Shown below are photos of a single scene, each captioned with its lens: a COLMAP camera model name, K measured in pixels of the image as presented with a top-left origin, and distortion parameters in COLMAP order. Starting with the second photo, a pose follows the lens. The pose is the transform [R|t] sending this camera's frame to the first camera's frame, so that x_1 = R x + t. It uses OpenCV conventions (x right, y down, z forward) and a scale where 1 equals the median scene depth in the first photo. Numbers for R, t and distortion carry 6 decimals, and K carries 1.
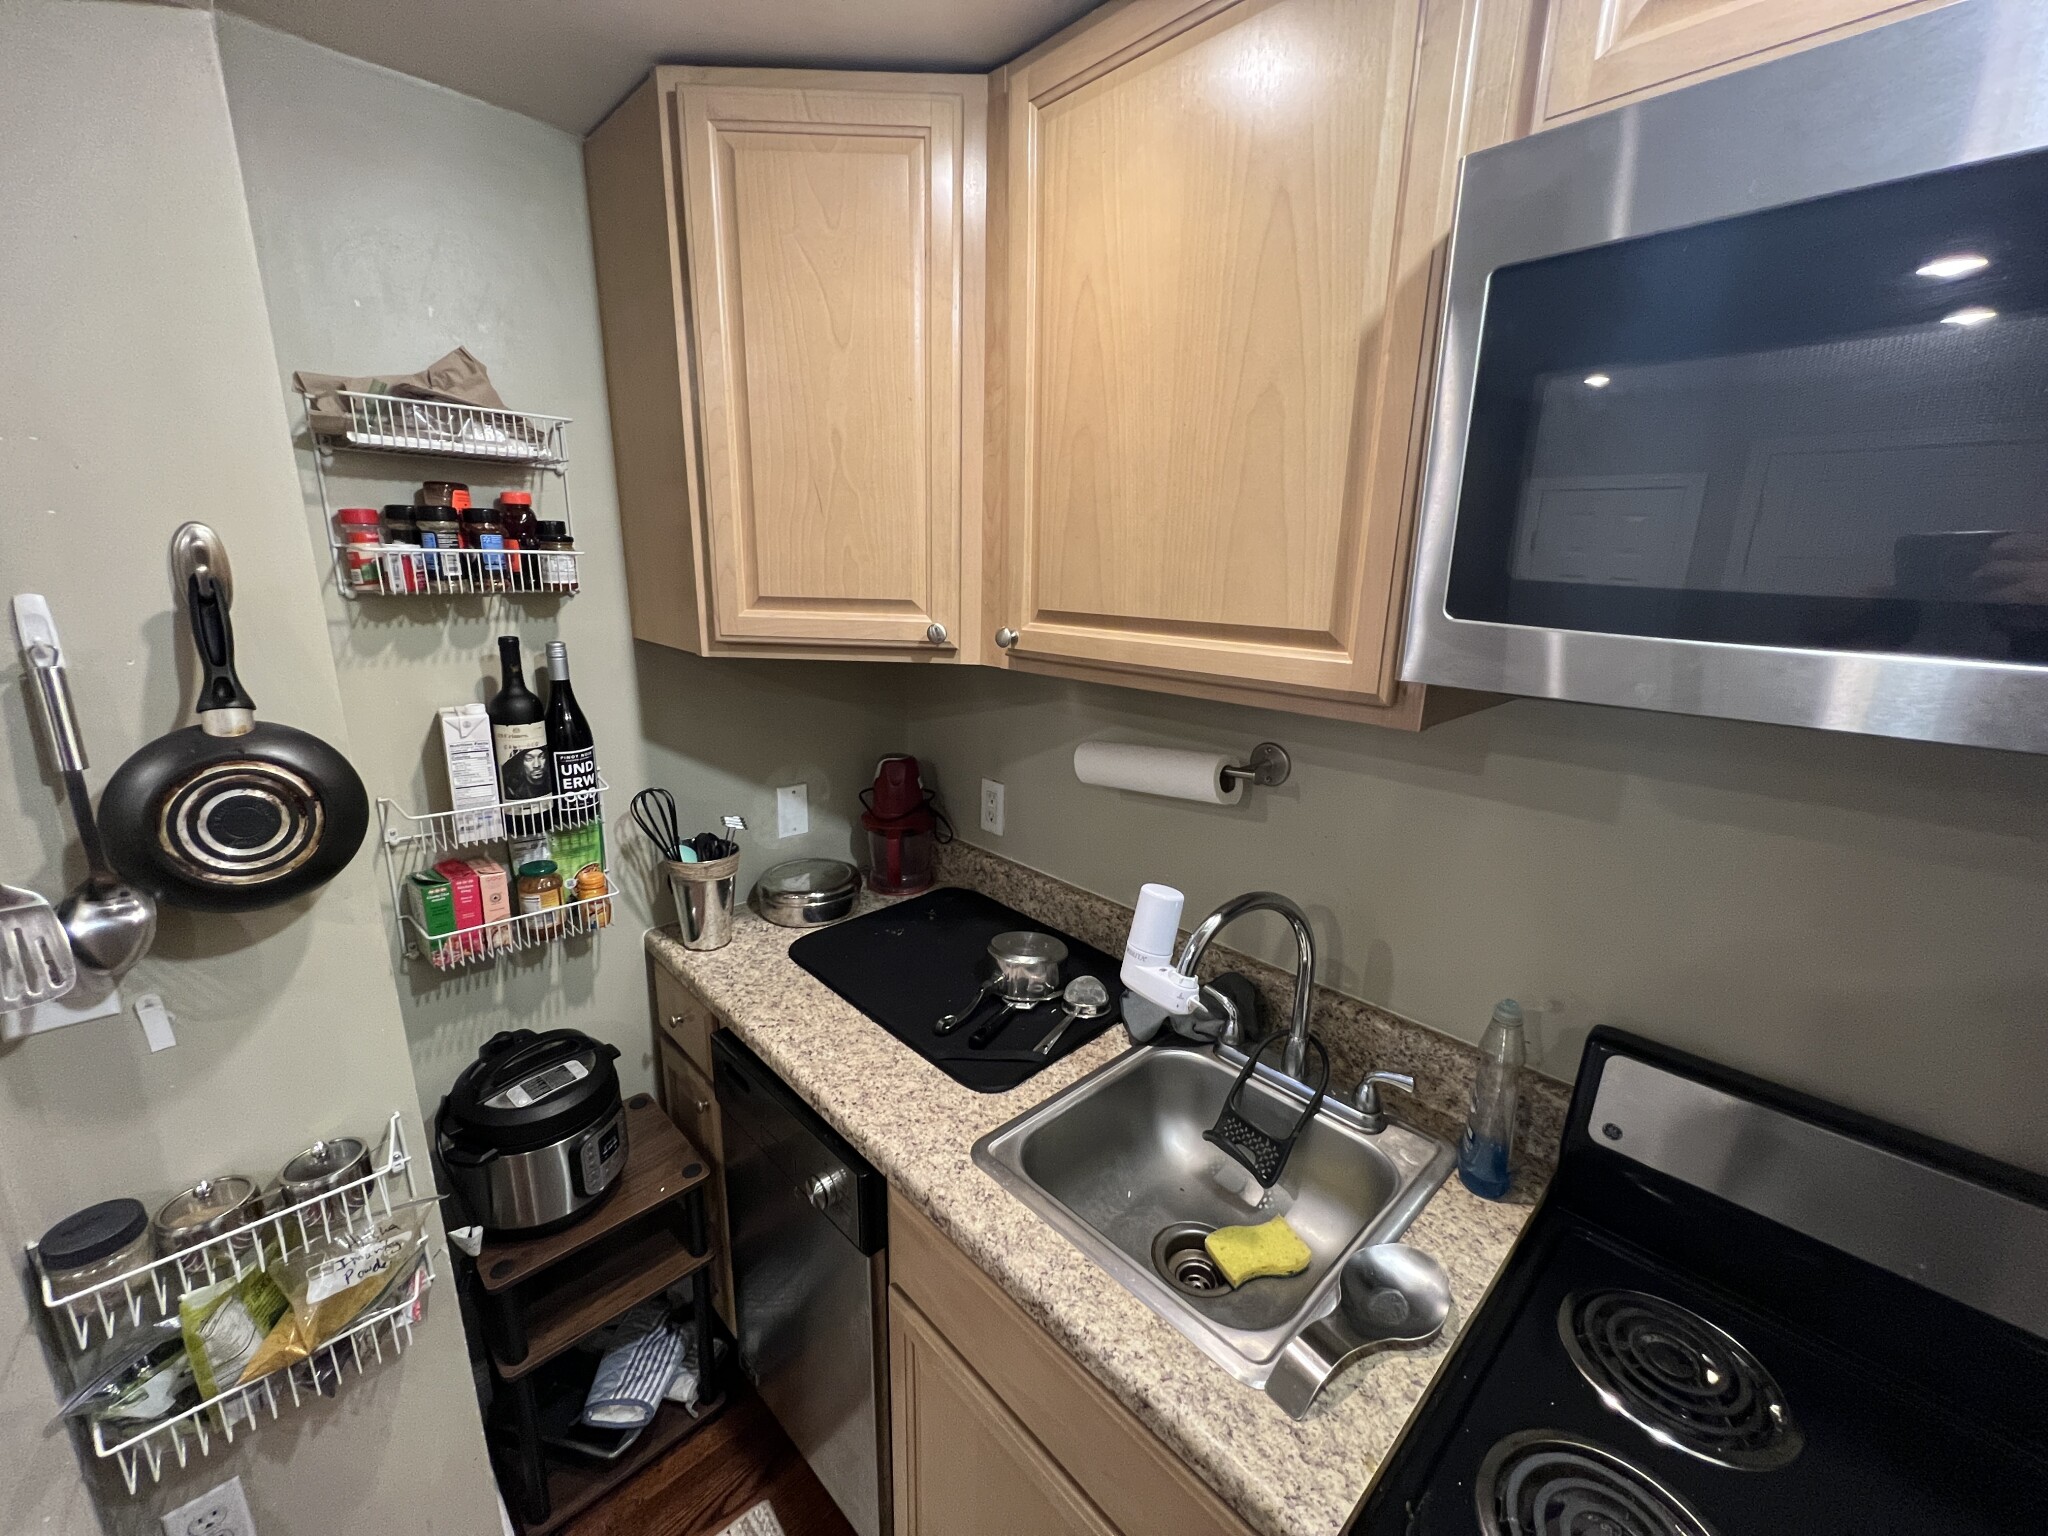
lens RADIAL K [[817.8, 0, 1021.5], [0, 817.8, 765.7], [0, 0, 1]] dist [-0.001780, 0.000684]
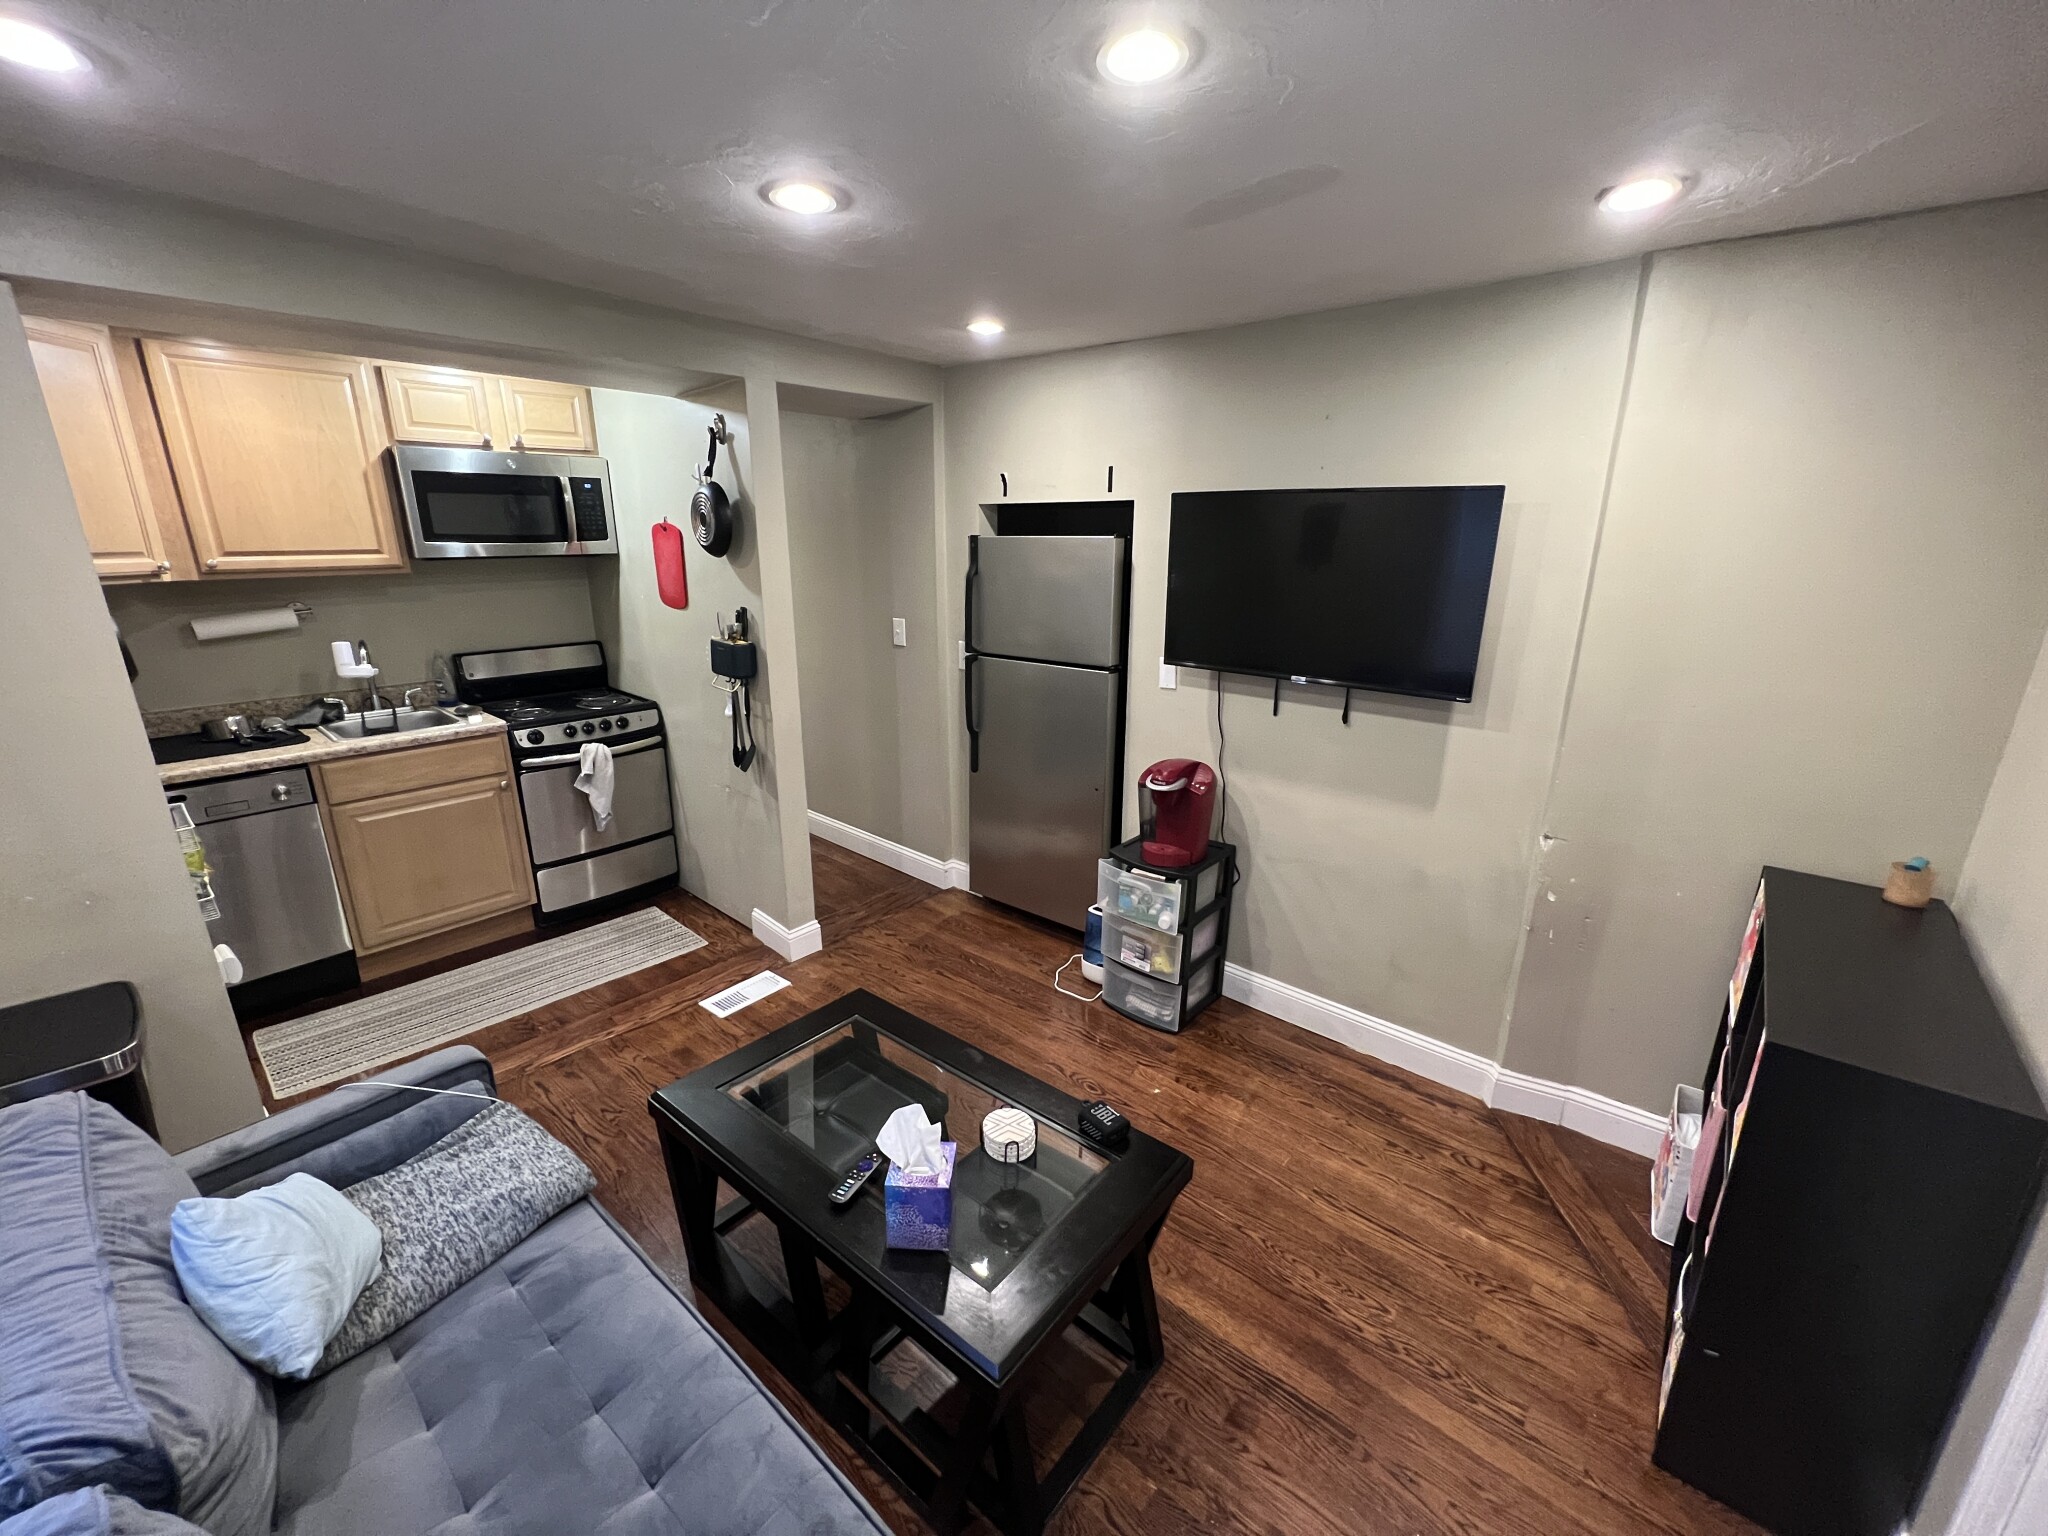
lens RADIAL K [[817.8, 0, 1021.5], [0, 817.8, 765.7], [0, 0, 1]] dist [-0.001780, 0.000684]
pose [[-0.092746, -0.296309, 0.950578, -2.617244], [0.238225, 0.920362, 0.310134, 0.201638], [-0.966772, 0.255215, -0.014772, -1.071644]]
